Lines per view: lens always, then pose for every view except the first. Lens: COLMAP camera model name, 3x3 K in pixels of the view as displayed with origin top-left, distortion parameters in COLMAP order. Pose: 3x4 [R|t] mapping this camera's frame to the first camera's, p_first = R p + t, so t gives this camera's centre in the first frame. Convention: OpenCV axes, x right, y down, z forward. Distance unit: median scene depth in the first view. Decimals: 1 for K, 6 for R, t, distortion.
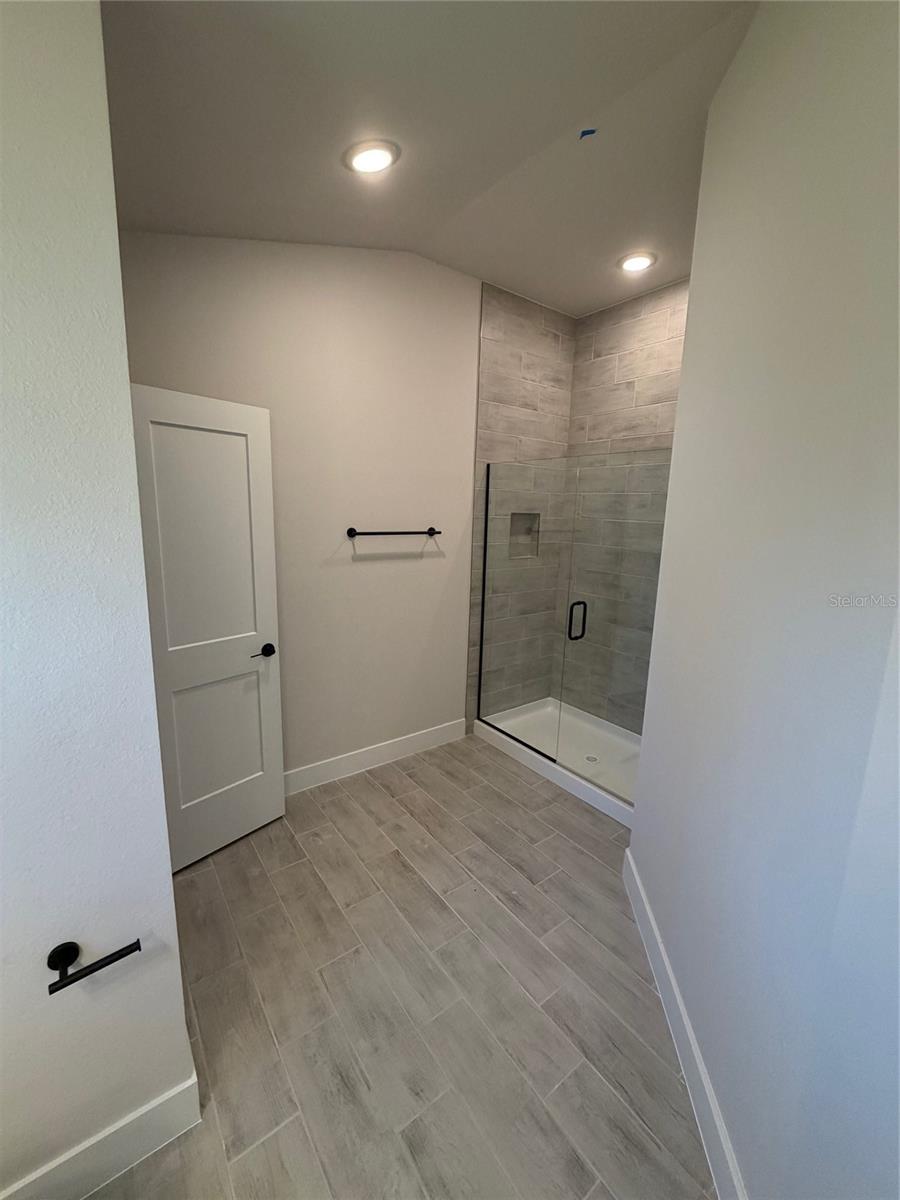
lens RADIAL K [[478.4, 0, 450.2], [0, 478.4, 596.7], [0, 0, 1]] dist [-0.002512, 0.000105]
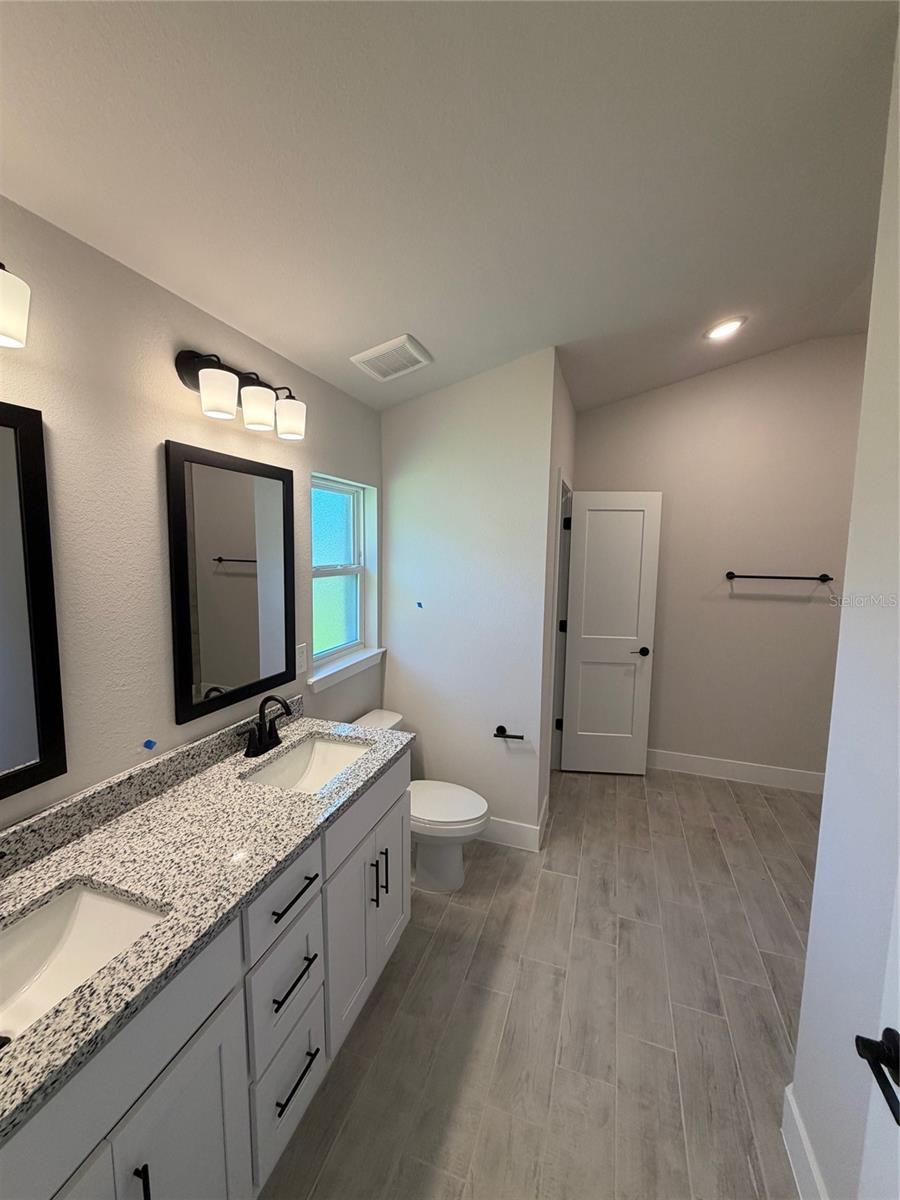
lens RADIAL K [[478.4, 0, 450.2], [0, 478.4, 596.7], [0, 0, 1]] dist [-0.002512, 0.000105]
pose [[0.558645, 0.069425, -0.826496, 0.574458], [-0.148339, 0.988787, -0.017208, 0.069018], [0.816034, 0.132214, 0.562679, -0.394635]]
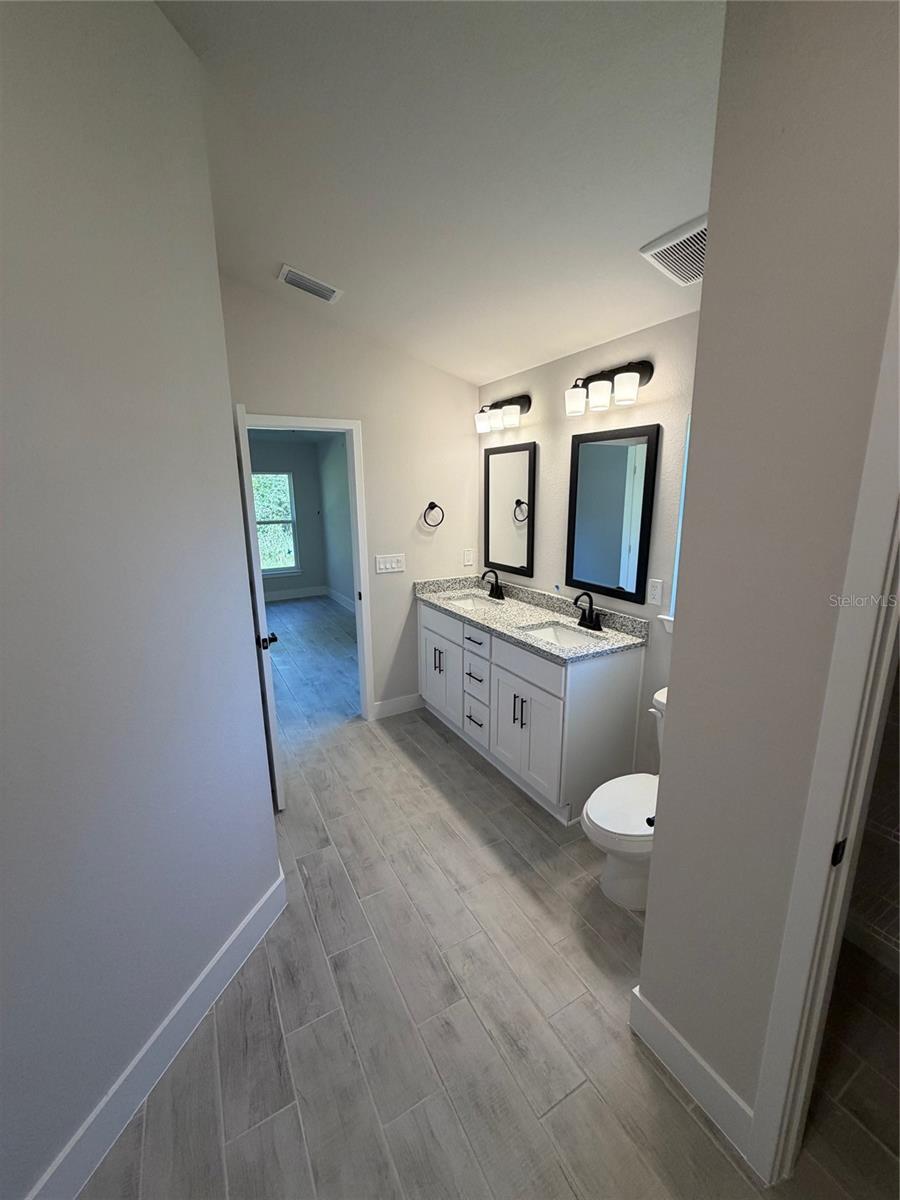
lens RADIAL K [[478.4, 0, 450.2], [0, 478.4, 596.7], [0, 0, 1]] dist [-0.002512, 0.000105]
pose [[-0.990956, -0.043936, 0.126788, -0.120536], [0.009336, 0.920010, 0.391784, -0.228878], [-0.133860, 0.389425, -0.911279, 1.122993]]
